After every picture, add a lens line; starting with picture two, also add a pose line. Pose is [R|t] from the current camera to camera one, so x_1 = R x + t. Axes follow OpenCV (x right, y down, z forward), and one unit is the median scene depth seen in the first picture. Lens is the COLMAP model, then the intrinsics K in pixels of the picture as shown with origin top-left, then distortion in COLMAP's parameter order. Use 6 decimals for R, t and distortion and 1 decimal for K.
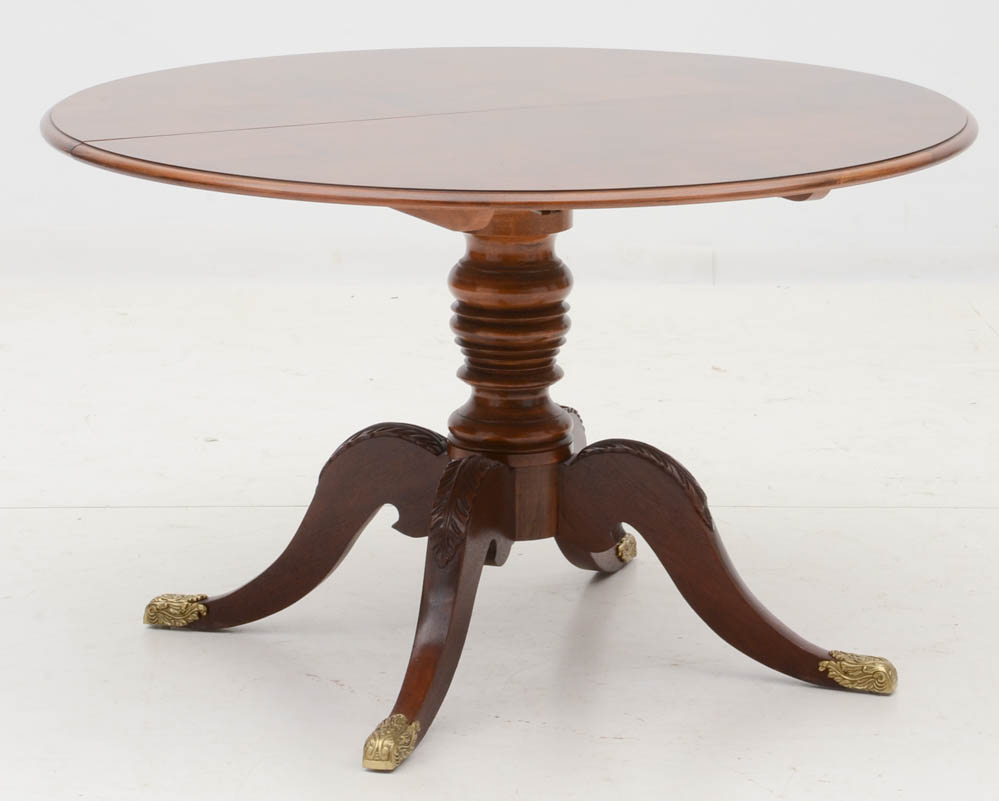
lens RADIAL K [[3896.9, 0, 499.5], [0, 3896.9, 400.5], [0, 0, 1]] dist [0.272916, 1.463538]
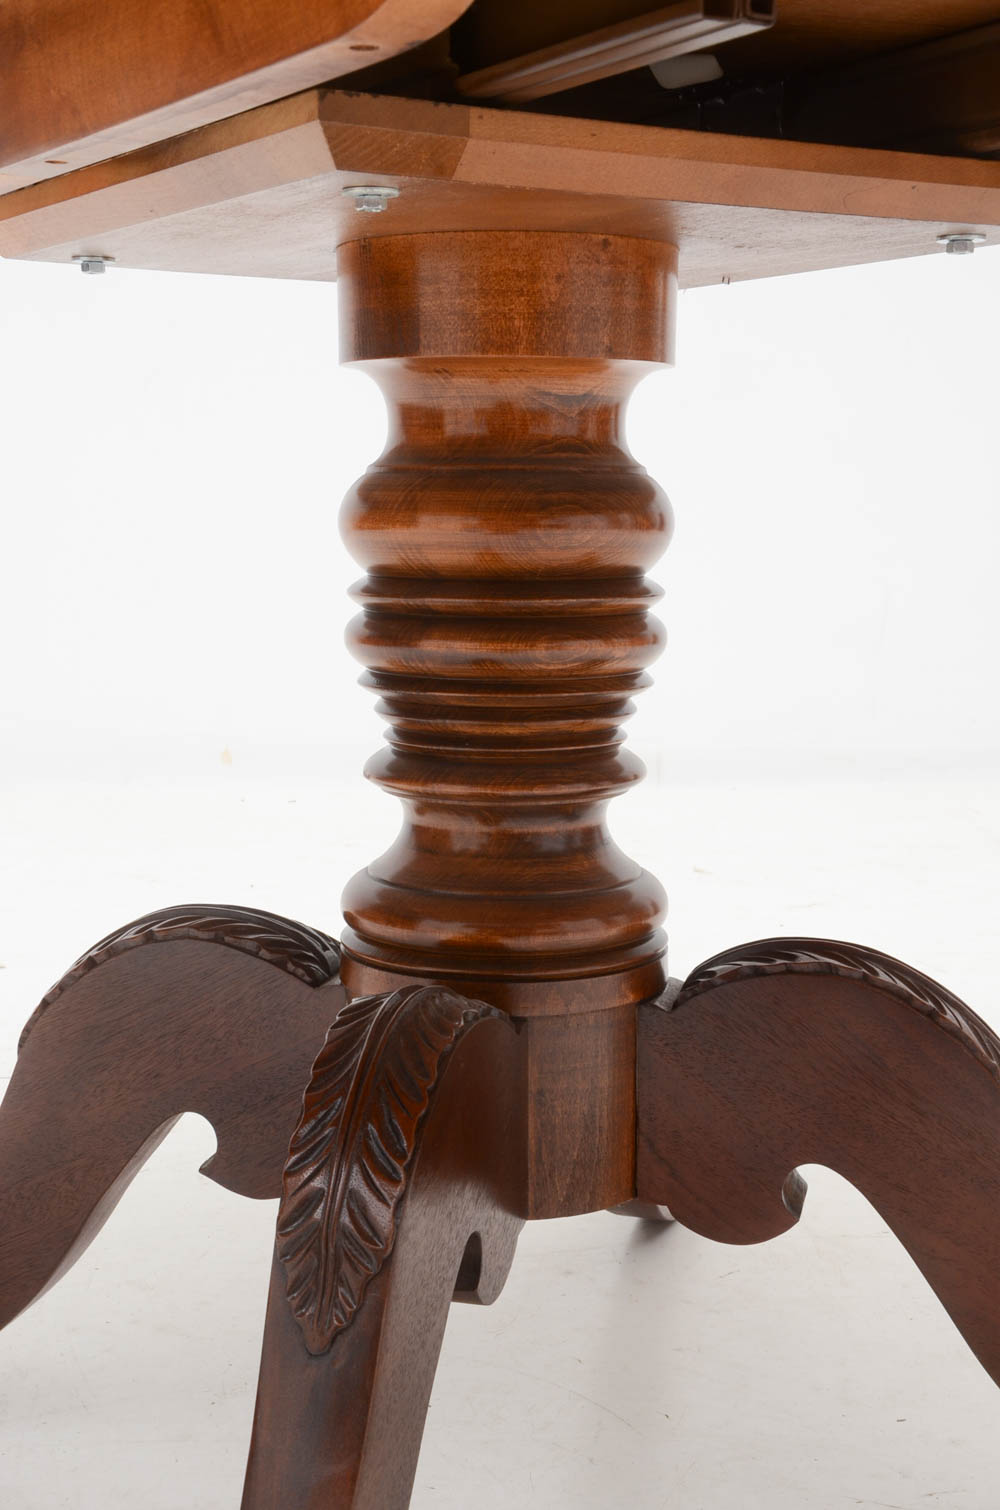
lens RADIAL K [[2663.0, 0, 500.0], [0, 2663.0, 755.0], [0, 0, 1]] dist [0.054584, 0.027045]
pose [[0.999172, -0.005403, 0.040336, -0.008280], [0.008317, 0.997339, -0.072430, 0.010661], [-0.039838, 0.072706, 0.996557, 0.748346]]
